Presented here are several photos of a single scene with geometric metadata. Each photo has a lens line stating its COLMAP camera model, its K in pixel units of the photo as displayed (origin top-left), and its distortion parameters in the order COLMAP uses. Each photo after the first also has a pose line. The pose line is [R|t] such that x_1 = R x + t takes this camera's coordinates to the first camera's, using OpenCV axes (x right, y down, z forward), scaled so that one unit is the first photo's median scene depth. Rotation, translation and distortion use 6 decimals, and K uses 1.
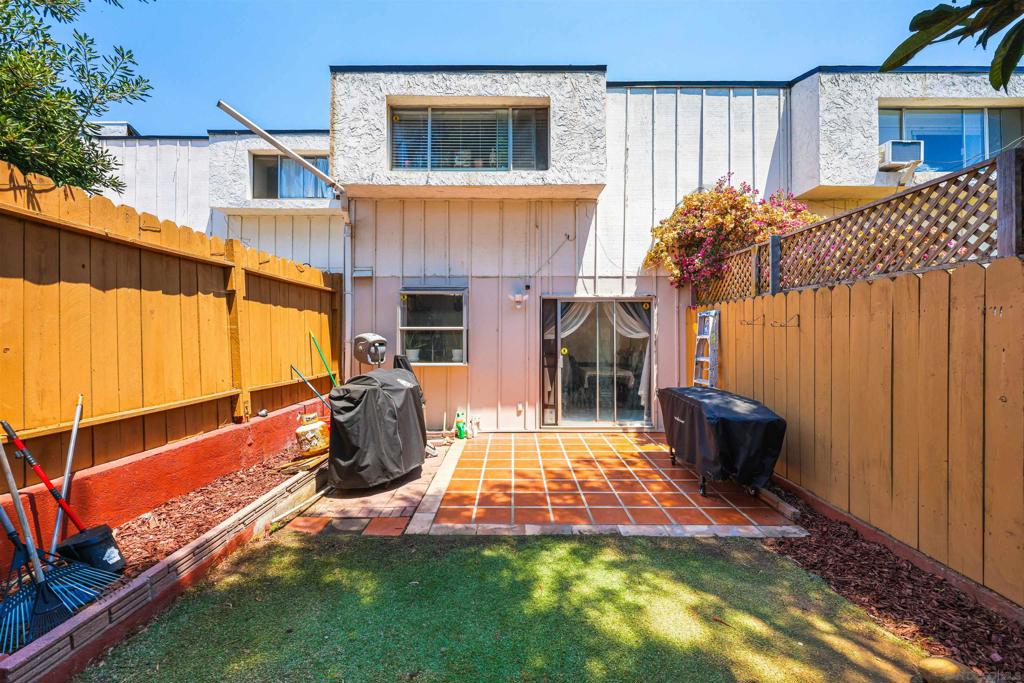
lens RADIAL K [[404.4, 0, 512.0], [0, 404.4, 341.5], [0, 0, 1]] dist [0.000347, 0.000004]
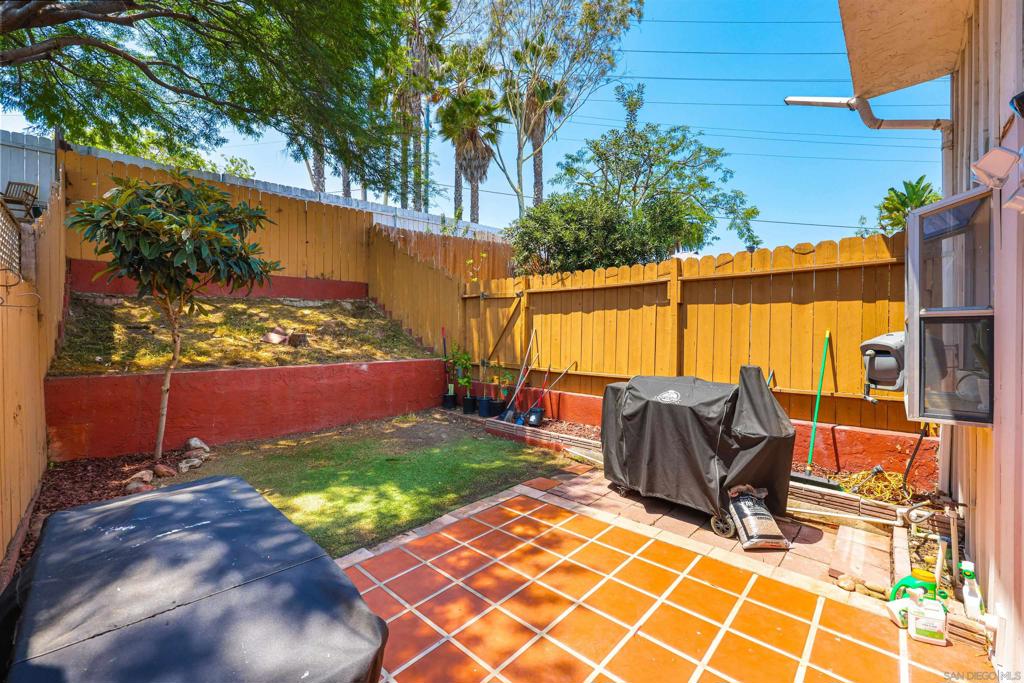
lens RADIAL K [[415.4, 0, 514.9], [0, 415.4, 329.5], [0, 0, 1]] dist [-0.001050, -0.000195]
pose [[-0.677540, -0.014366, -0.735346, 0.715186], [-0.015201, 0.999869, -0.005529, -0.019063], [0.735329, 0.007432, -0.677669, 1.820404]]
